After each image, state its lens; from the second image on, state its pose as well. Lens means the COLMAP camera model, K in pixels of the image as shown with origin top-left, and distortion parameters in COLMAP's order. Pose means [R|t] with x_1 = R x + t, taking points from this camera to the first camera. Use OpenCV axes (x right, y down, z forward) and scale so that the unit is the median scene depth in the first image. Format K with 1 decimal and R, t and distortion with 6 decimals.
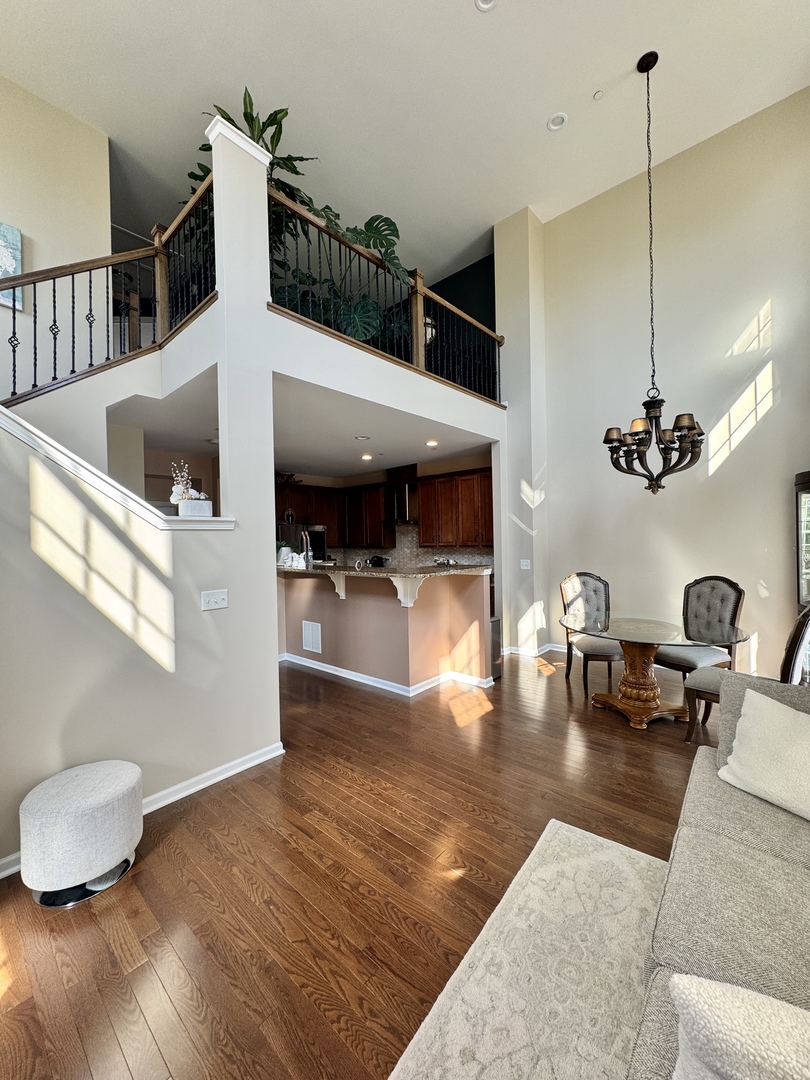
lens RADIAL K [[429.1, 0, 406.9], [0, 429.1, 538.9], [0, 0, 1]] dist [-0.002198, 0.000515]
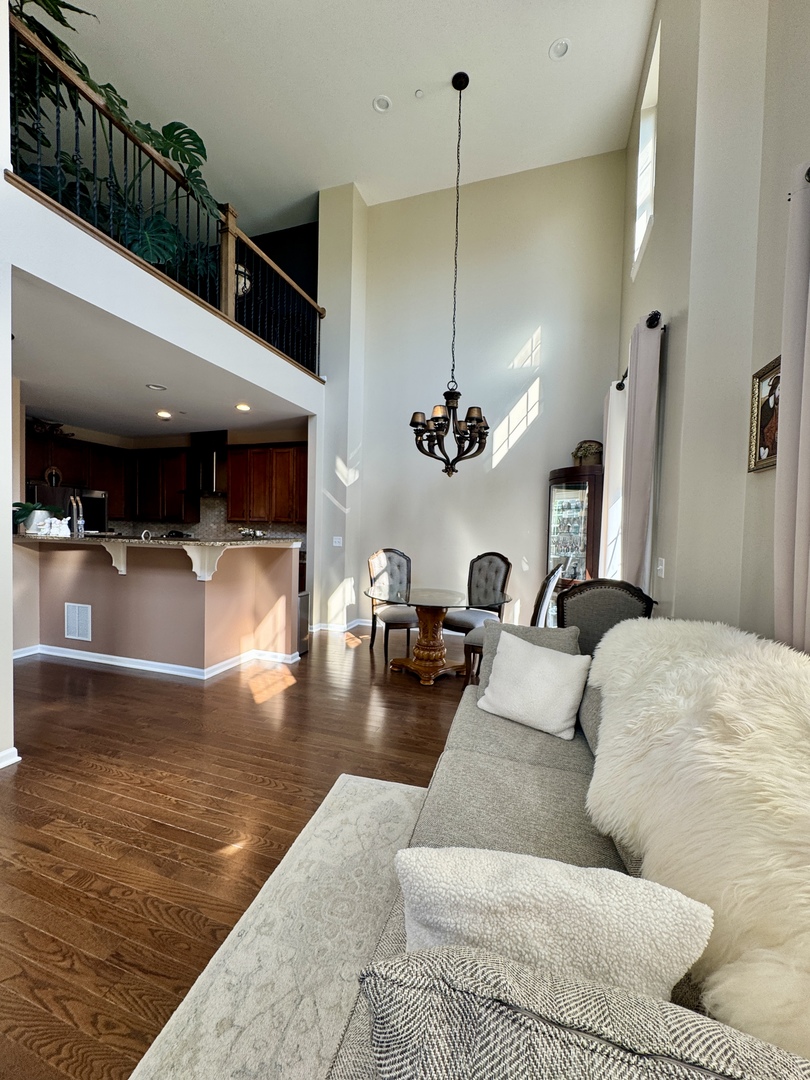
lens RADIAL K [[429.1, 0, 406.9], [0, 429.1, 538.9], [0, 0, 1]] dist [-0.002198, 0.000515]
pose [[0.917853, 0.031346, 0.395682, 0.035207], [-0.041497, 0.998992, 0.017120, 0.041166], [-0.394746, -0.032133, 0.918228, 0.009084]]
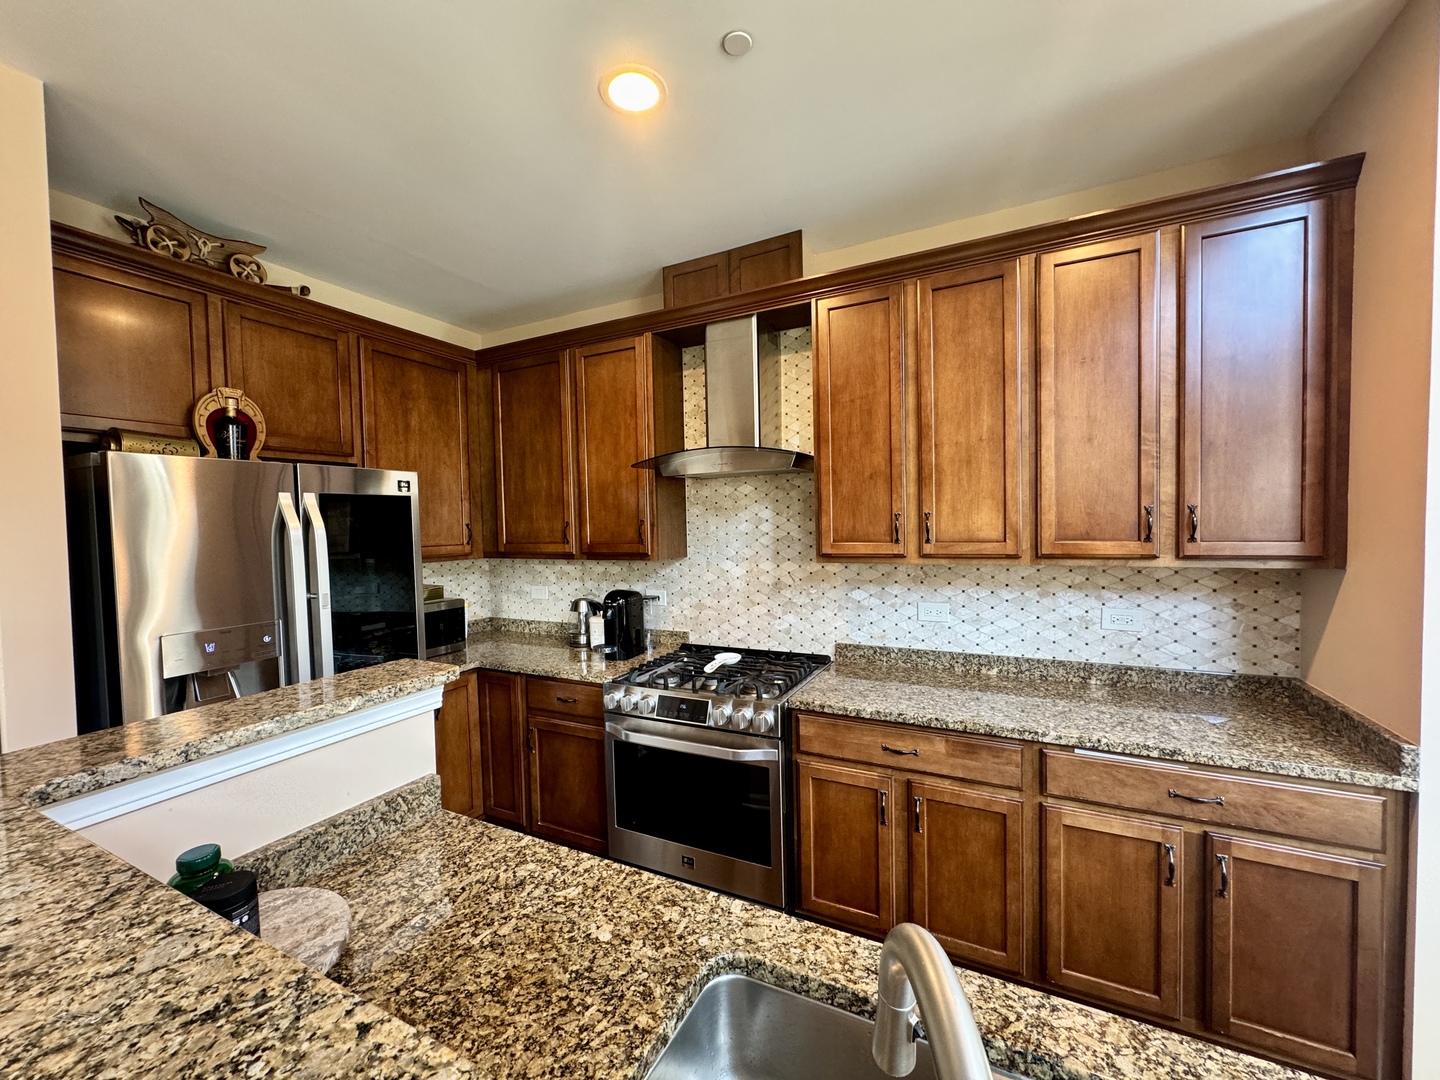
lens RADIAL K [[572.1, 0, 720.4], [0, 572.1, 539.5], [0, 0, 1]] dist [-0.002198, 0.000515]
pose [[0.966079, -0.013479, 0.257896, -0.200721], [0.006731, 0.999612, 0.027030, -0.002663], [-0.258160, -0.024377, 0.965795, 1.210585]]
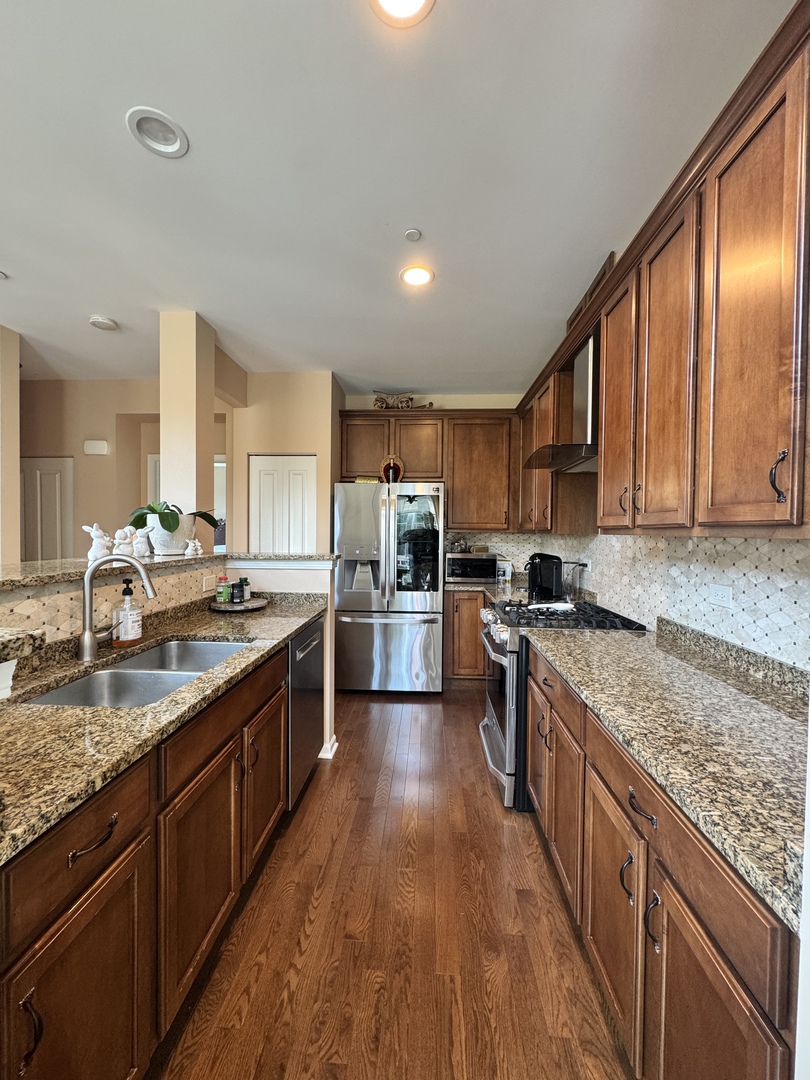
lens RADIAL K [[429.1, 0, 406.9], [0, 429.1, 538.9], [0, 0, 1]] dist [-0.002198, 0.000515]
pose [[0.622865, 0.037252, -0.781442, 0.310679], [-0.019569, 0.999295, 0.032040, 0.031501], [0.782085, -0.004665, 0.623155, 1.248228]]
